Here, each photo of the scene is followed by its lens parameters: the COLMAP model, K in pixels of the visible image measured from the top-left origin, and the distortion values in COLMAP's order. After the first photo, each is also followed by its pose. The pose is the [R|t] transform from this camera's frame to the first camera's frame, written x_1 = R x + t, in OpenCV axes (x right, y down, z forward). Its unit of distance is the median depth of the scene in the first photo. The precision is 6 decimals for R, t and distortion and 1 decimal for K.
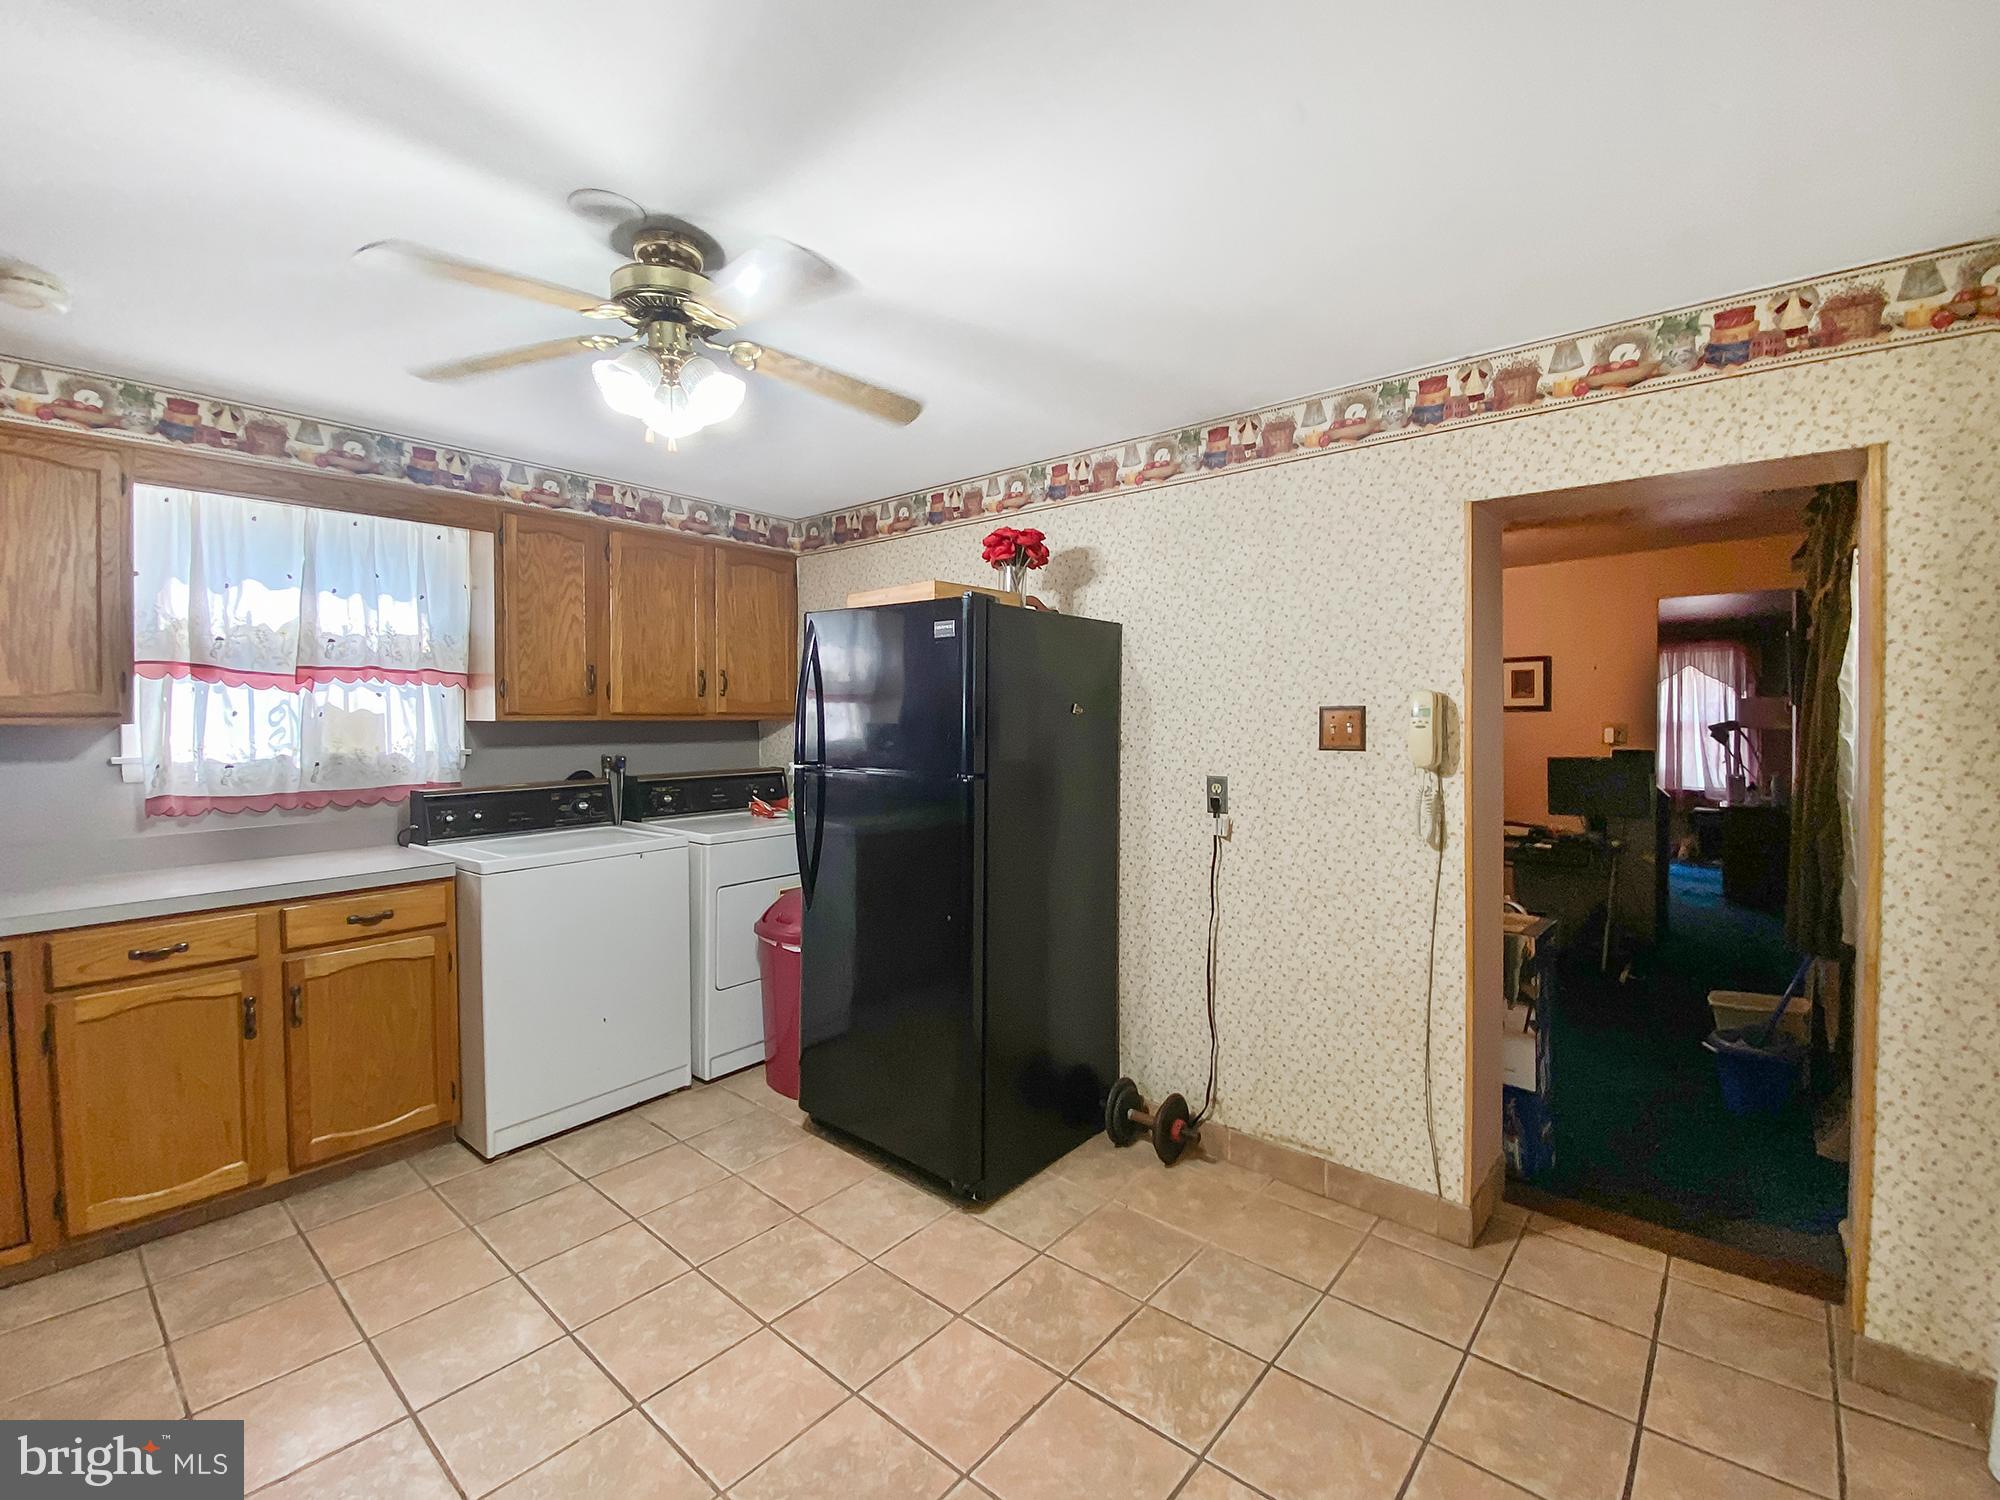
lens RADIAL K [[858.6, 0, 1035.3], [0, 858.6, 725.6], [0, 0, 1]] dist [0.000222, -0.010108]
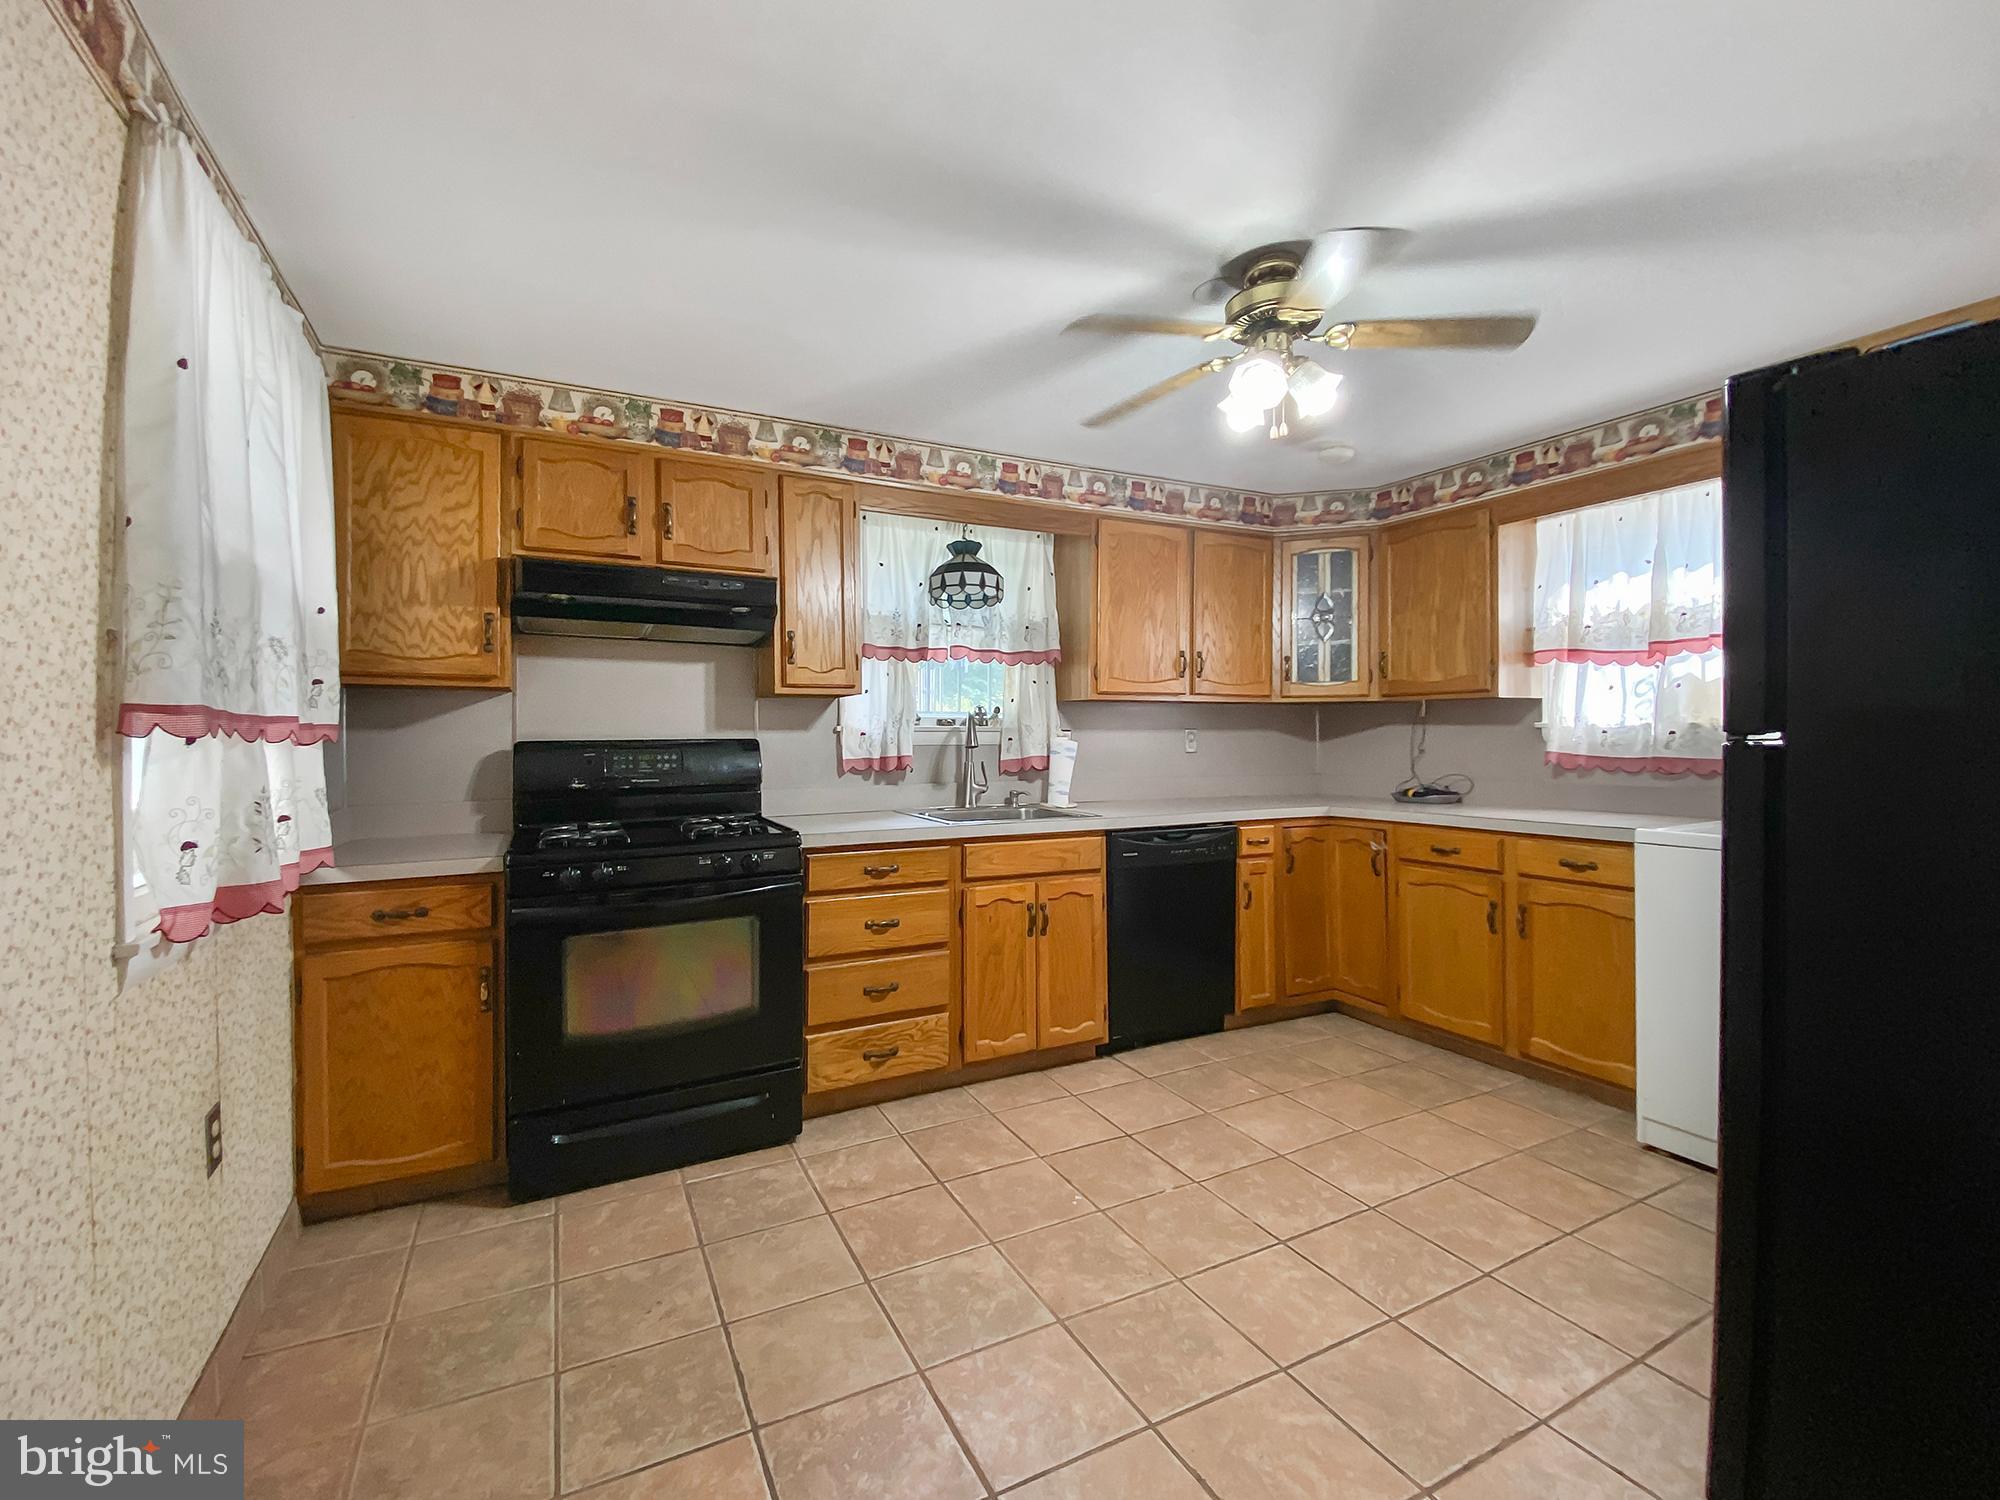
lens RADIAL K [[889.5, 0, 1010.1], [0, 889.5, 734.2], [0, 0, 1]] dist [0.000309, -0.011835]
pose [[-0.401412, 0.001590, -0.915896, 0.538110], [-0.006104, 0.999972, 0.004412, 0.051396], [0.915877, 0.007362, -0.401391, 0.743112]]
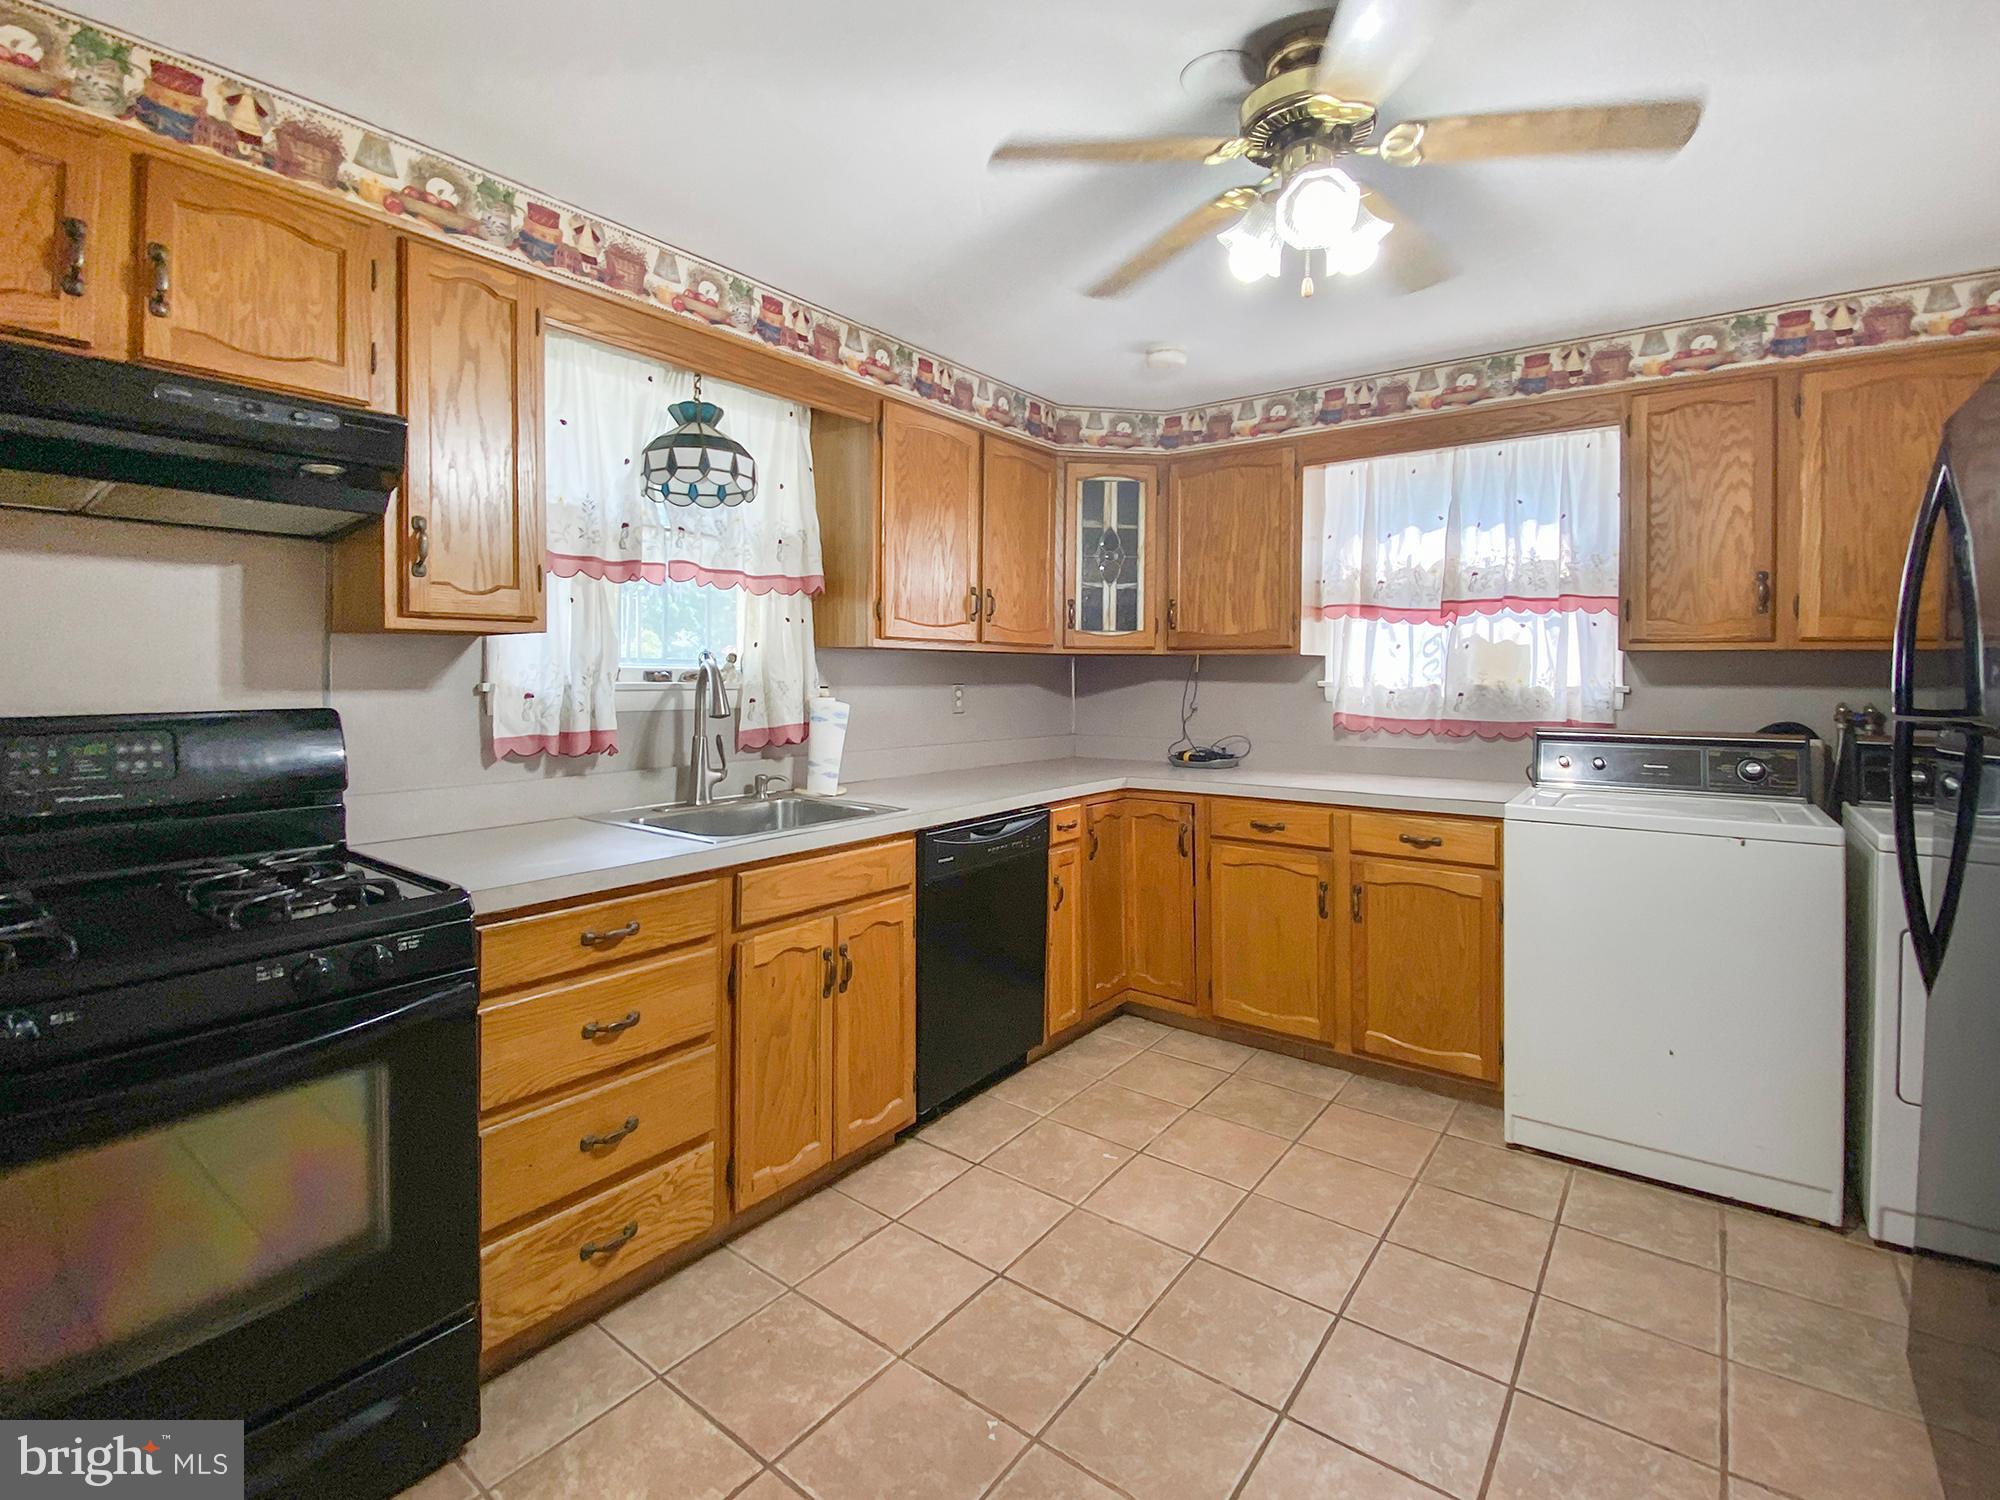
lens RADIAL K [[920.1, 0, 1000.1], [0, 920.1, 686.2], [0, 0, 1]] dist [0.015667, -0.032141]
pose [[0.027219, 0.013511, -0.999538, 0.288172], [-0.017372, 0.999764, 0.013041, 0.032892], [0.999479, 0.017009, 0.027447, 0.440058]]
